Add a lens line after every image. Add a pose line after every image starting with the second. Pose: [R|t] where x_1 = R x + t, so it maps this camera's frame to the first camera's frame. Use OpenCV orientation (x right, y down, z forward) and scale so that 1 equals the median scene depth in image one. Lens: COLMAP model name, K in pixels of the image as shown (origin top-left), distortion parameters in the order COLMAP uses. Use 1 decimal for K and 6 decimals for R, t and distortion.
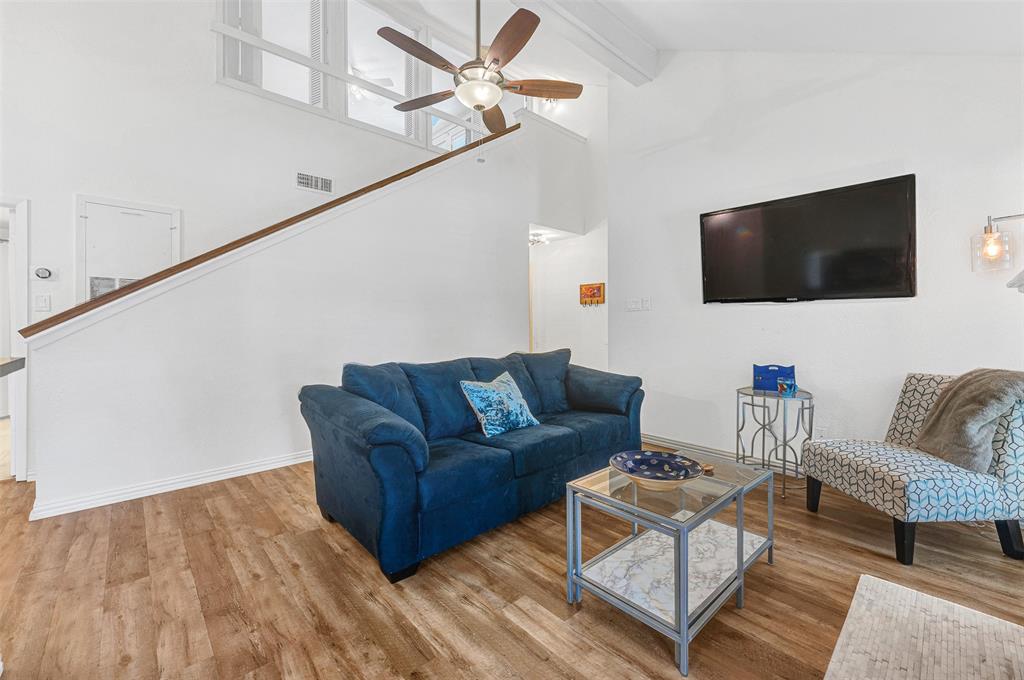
lens RADIAL K [[424.2, 0, 508.0], [0, 424.2, 322.2], [0, 0, 1]] dist [-0.012536, 0.000064]
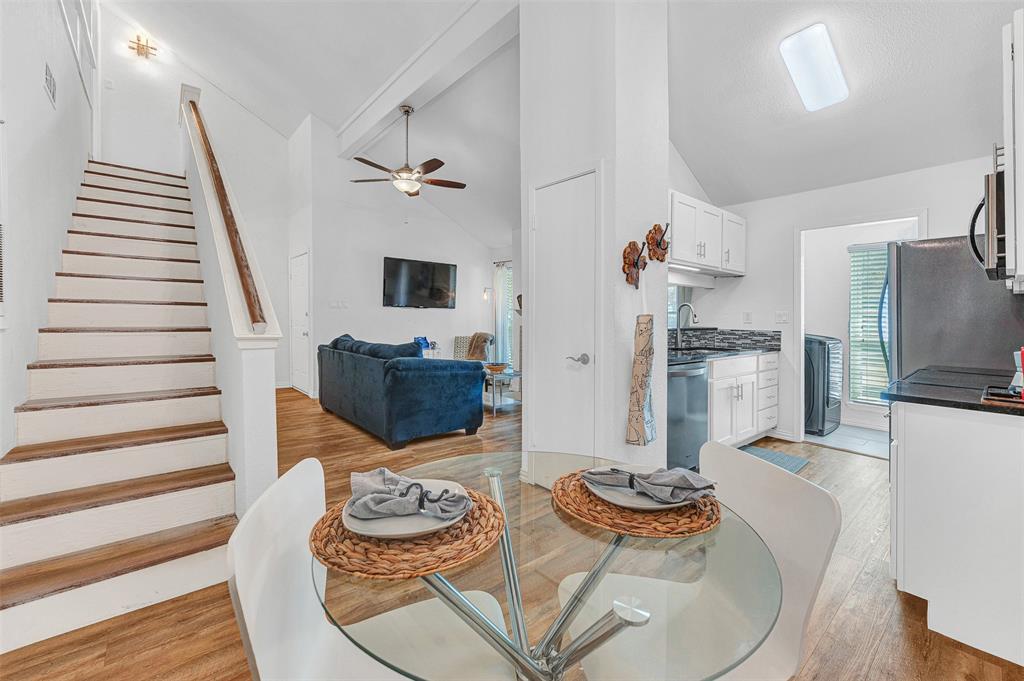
lens RADIAL K [[424.2, 0, 508.0], [0, 424.2, 322.7], [0, 0, 1]] dist [-0.012536, 0.000064]
pose [[0.045805, -0.006210, 0.998931, -2.233549], [-0.013009, 0.999892, 0.006812, 0.008968], [-0.998866, -0.013307, 0.045719, 0.654869]]
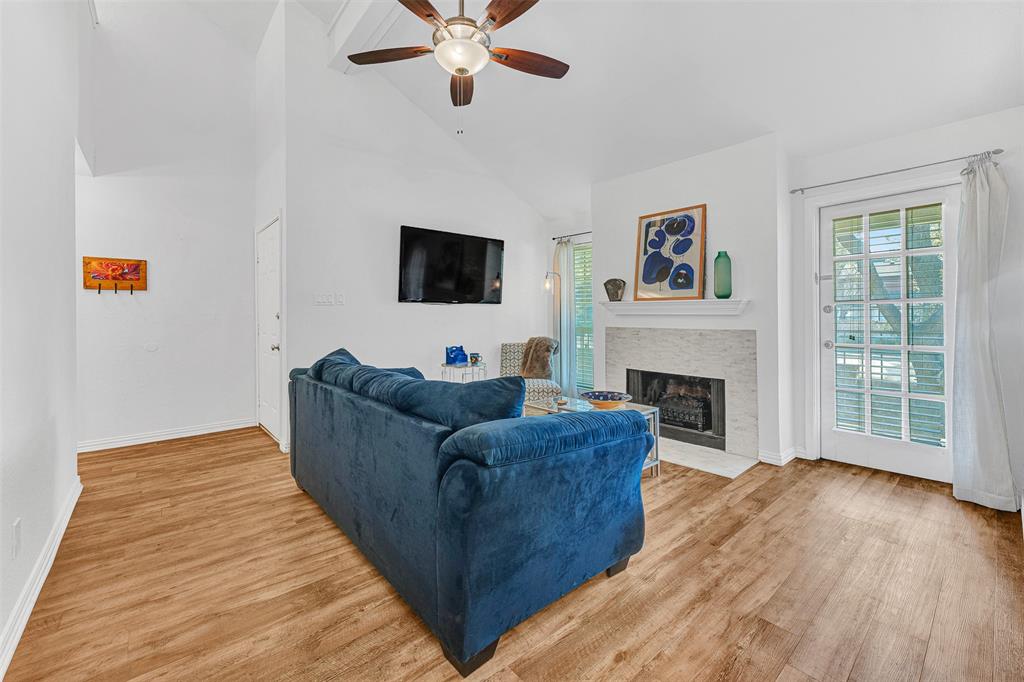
lens RADIAL K [[419.5, 0, 516.3], [0, 419.5, 300.8], [0, 0, 1]] dist [0.000341, -0.000046]
pose [[0.022306, 0.041227, 0.998901, -1.181660], [0.005605, 0.999129, -0.041361, 0.007431], [-0.999735, 0.006522, 0.022056, 1.101487]]
